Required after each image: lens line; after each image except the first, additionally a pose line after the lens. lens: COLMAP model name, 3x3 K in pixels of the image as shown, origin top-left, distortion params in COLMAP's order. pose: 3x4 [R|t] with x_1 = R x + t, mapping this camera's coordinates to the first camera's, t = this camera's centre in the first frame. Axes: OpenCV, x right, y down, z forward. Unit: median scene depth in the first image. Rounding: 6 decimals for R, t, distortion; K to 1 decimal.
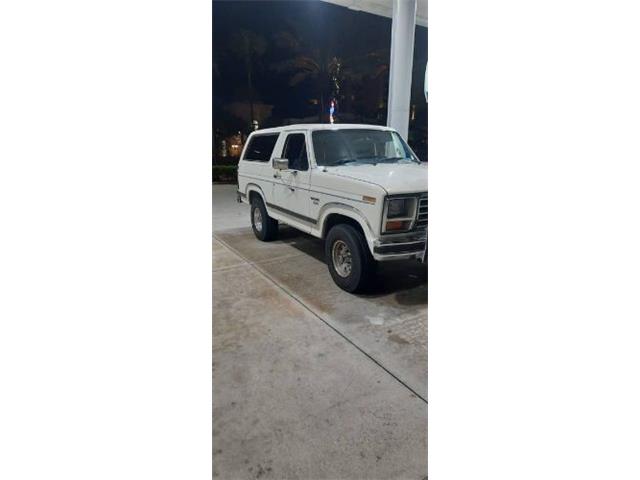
lens RADIAL K [[358.6, 0, 320.0], [0, 358.6, 240.0], [0, 0, 1]] dist [0.000811, 0.000137]
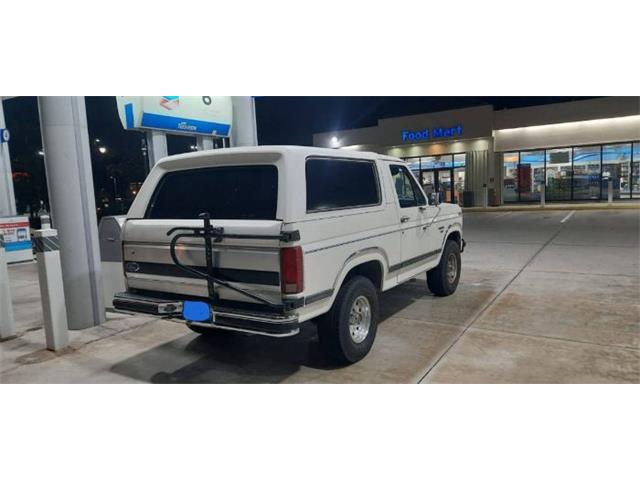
lens RADIAL K [[472.4, 0, 320.0], [0, 472.4, 240.0], [0, 0, 1]] dist [0.004922, 0.002014]
pose [[-0.476731, -0.067428, 0.876459, -0.926686], [0.260813, 0.941308, 0.214280, -0.411286], [-0.839466, 0.330747, -0.431165, 1.668374]]
